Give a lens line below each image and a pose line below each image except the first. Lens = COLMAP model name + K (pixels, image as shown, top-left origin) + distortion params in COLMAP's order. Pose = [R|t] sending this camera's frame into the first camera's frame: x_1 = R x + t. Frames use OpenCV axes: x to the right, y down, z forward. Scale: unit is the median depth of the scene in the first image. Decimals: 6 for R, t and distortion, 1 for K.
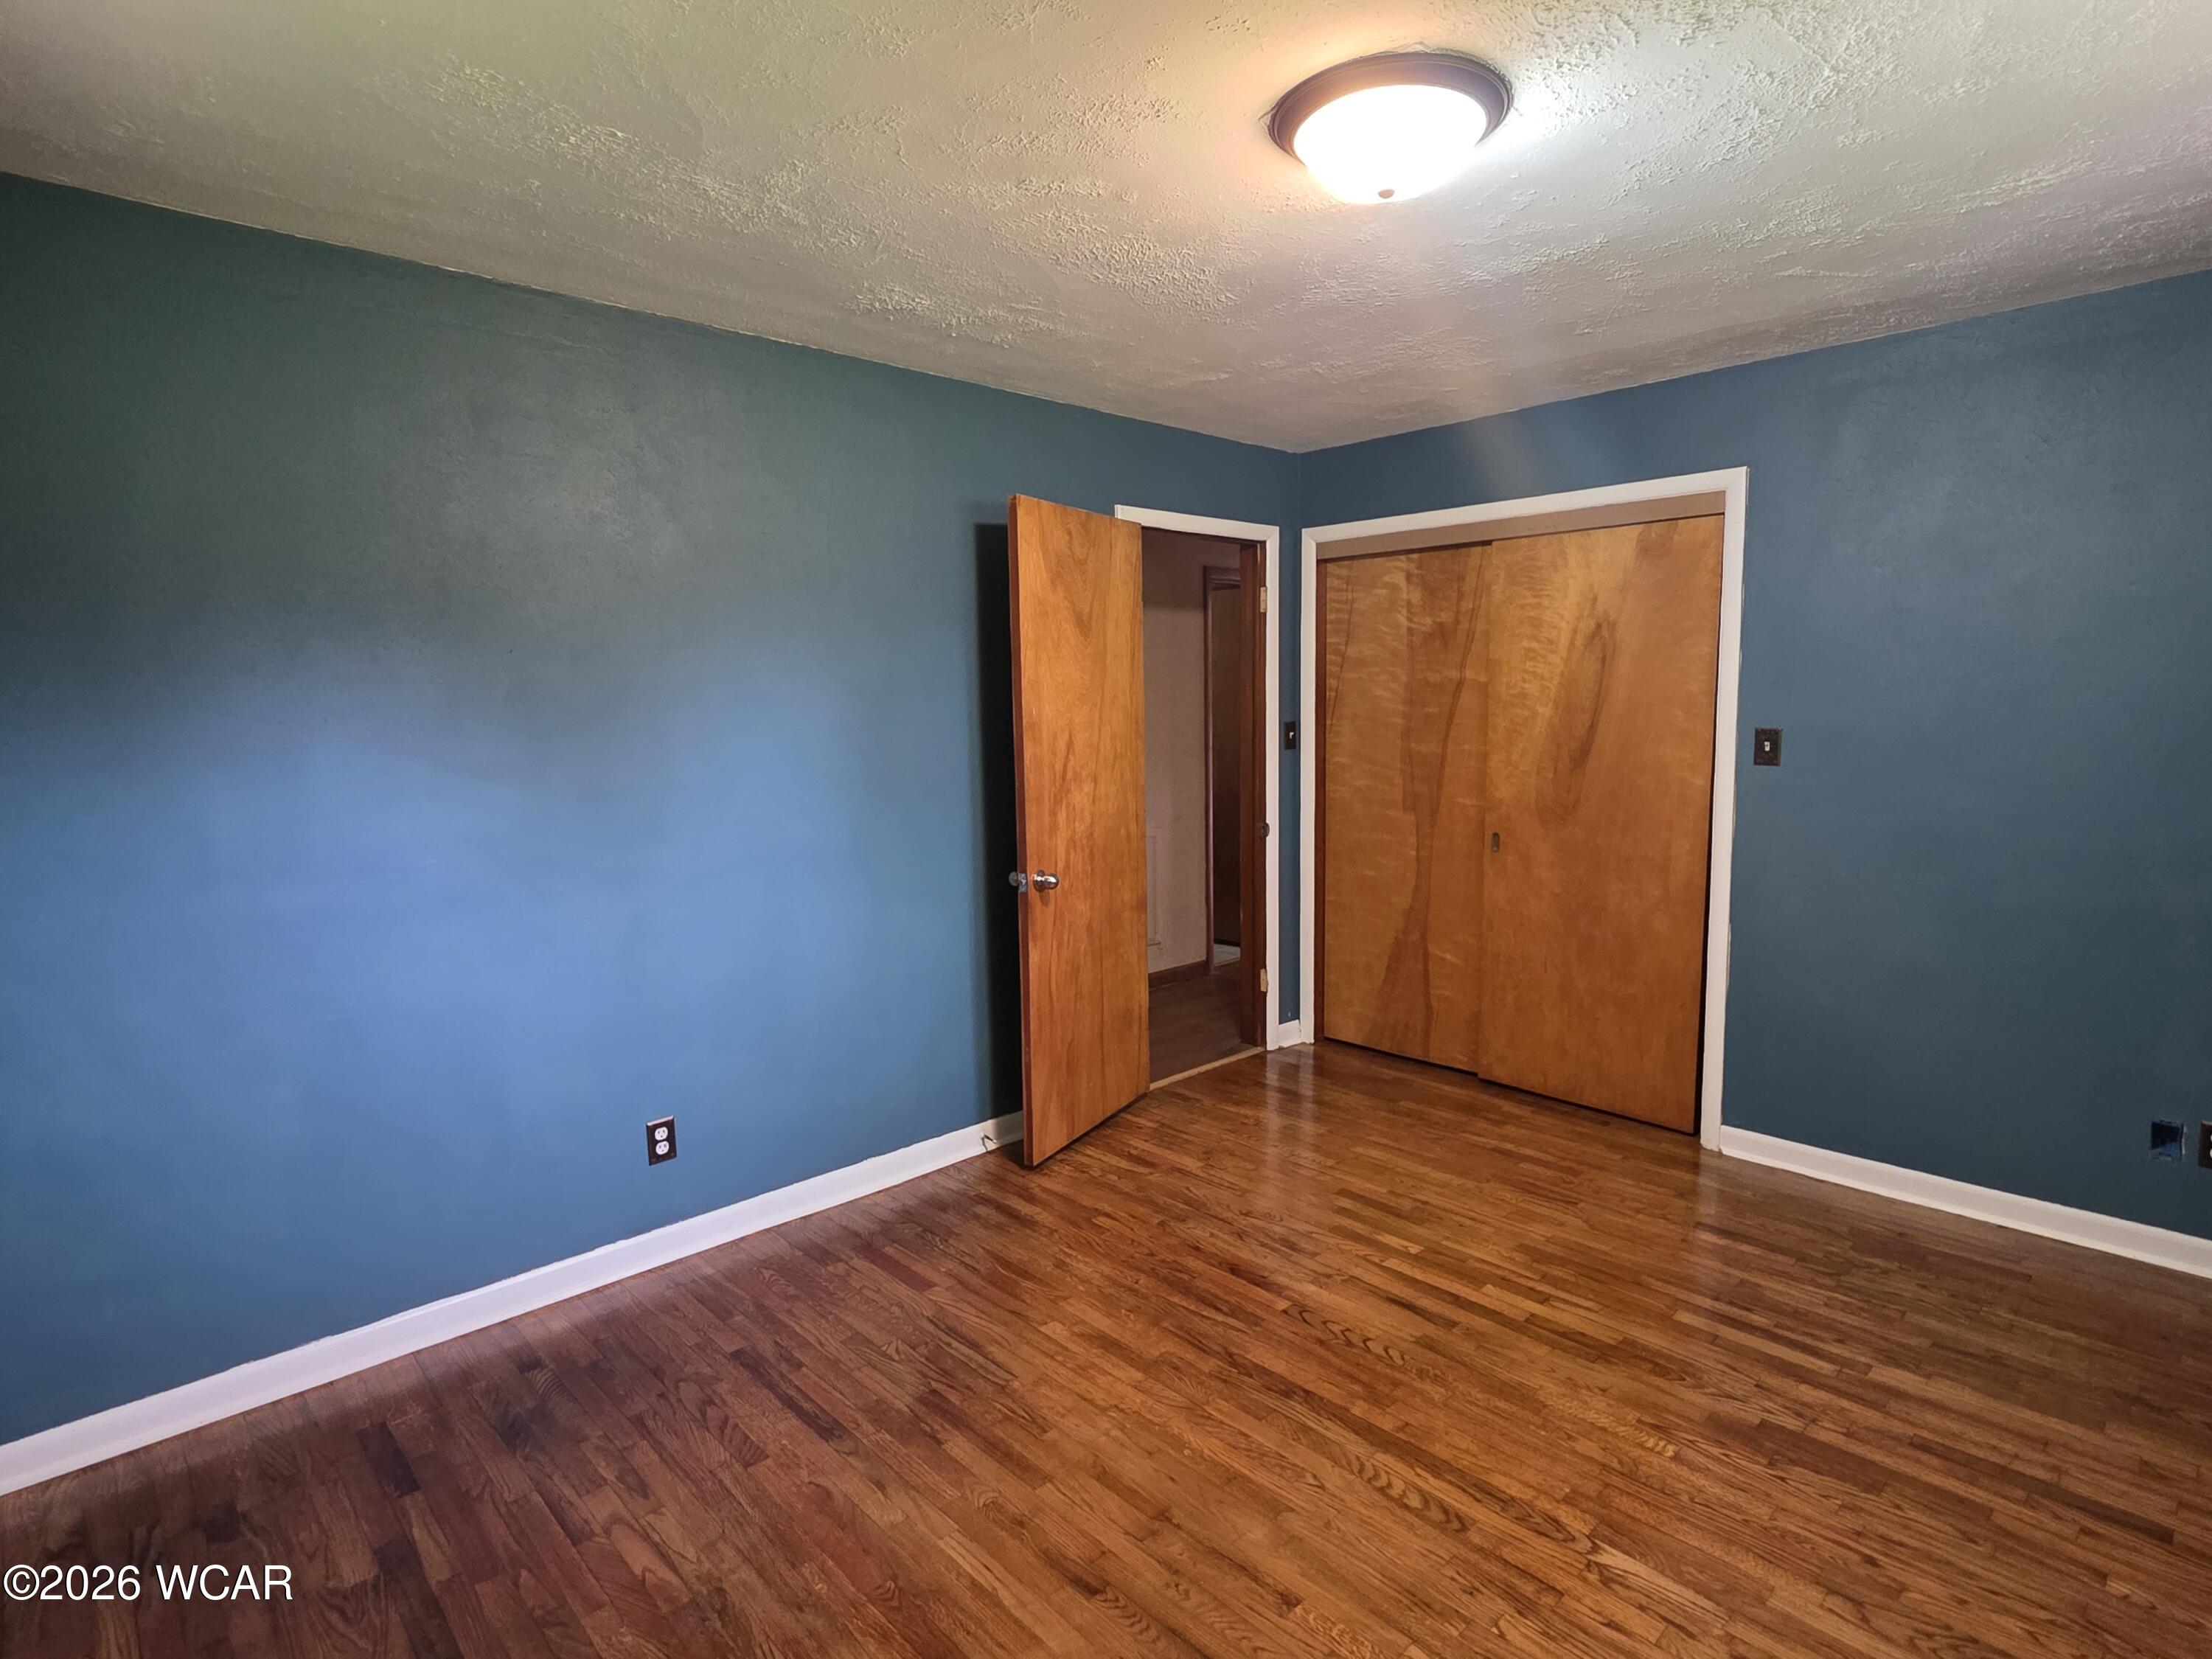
lens RADIAL K [[1162.3, 0, 1102.7], [0, 1162.3, 815.3], [0, 0, 1]] dist [0.013606, -0.001581]
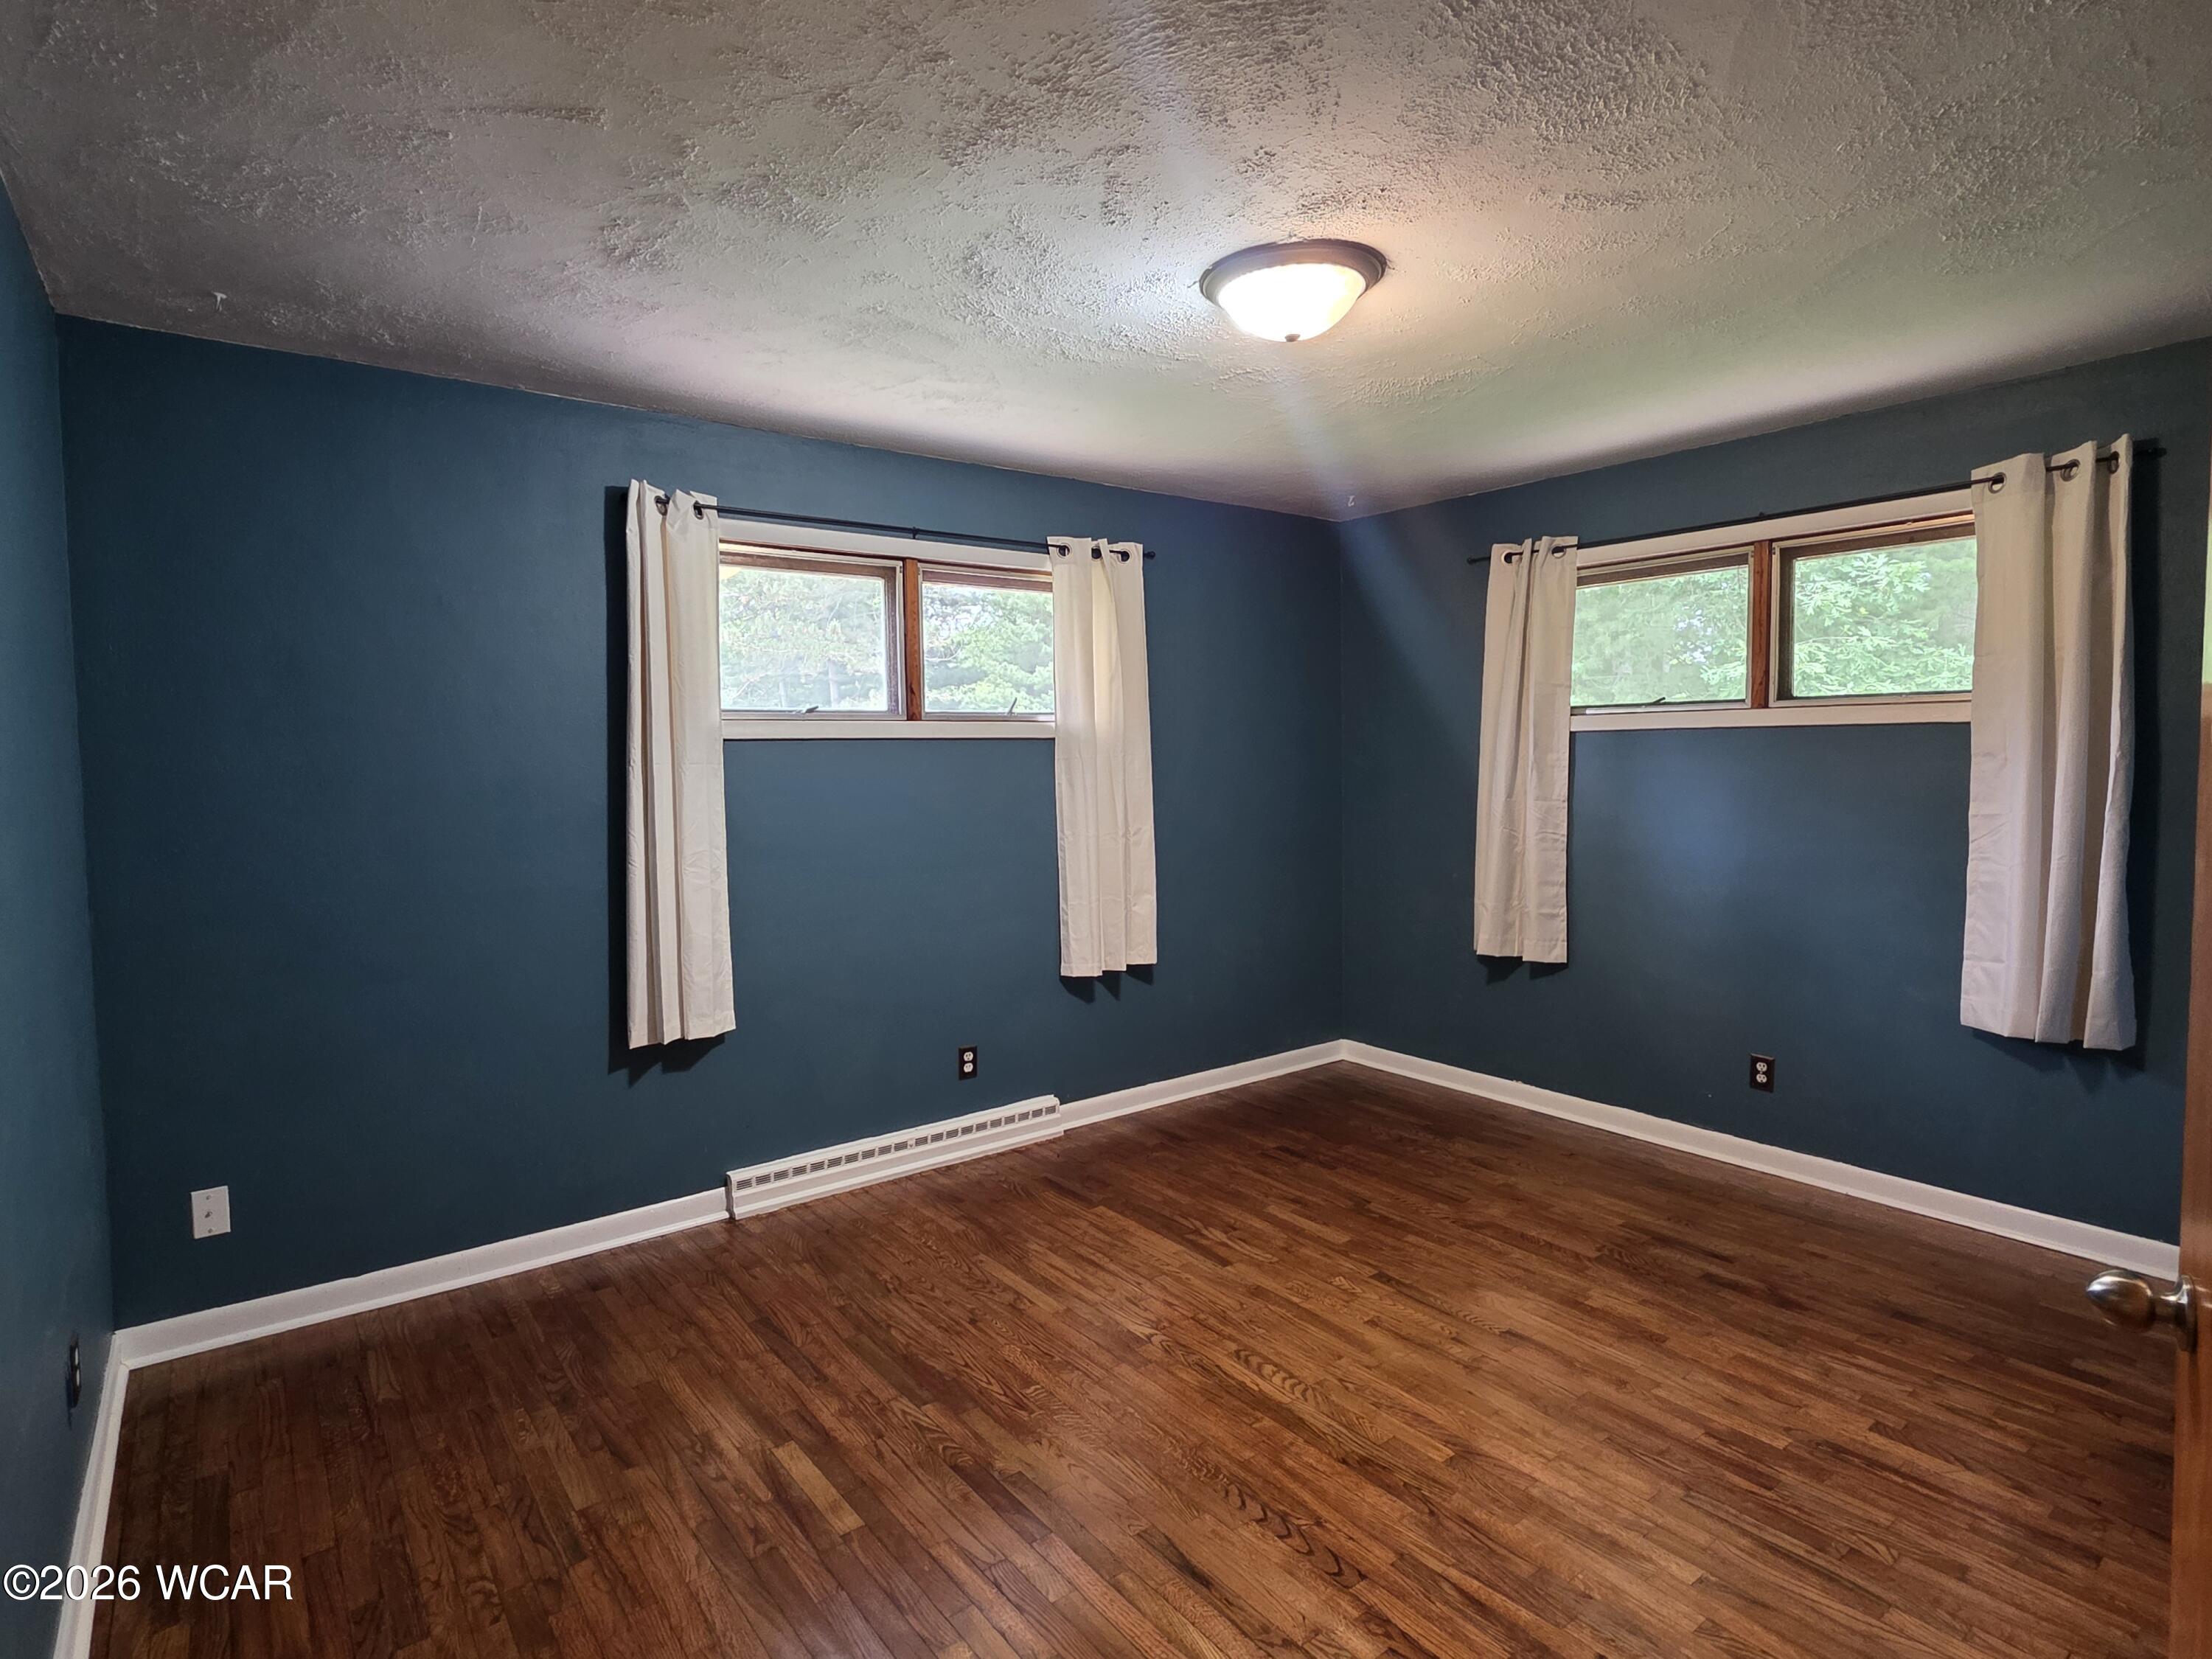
lens RADIAL K [[1162.3, 0, 1102.7], [0, 1162.3, 815.3], [0, 0, 1]] dist [0.013606, -0.001581]
pose [[-0.994469, 0.023312, 0.102412, 0.274170], [0.039359, 0.986721, 0.157584, -0.188580], [-0.097379, 0.160743, -0.982181, 1.962783]]
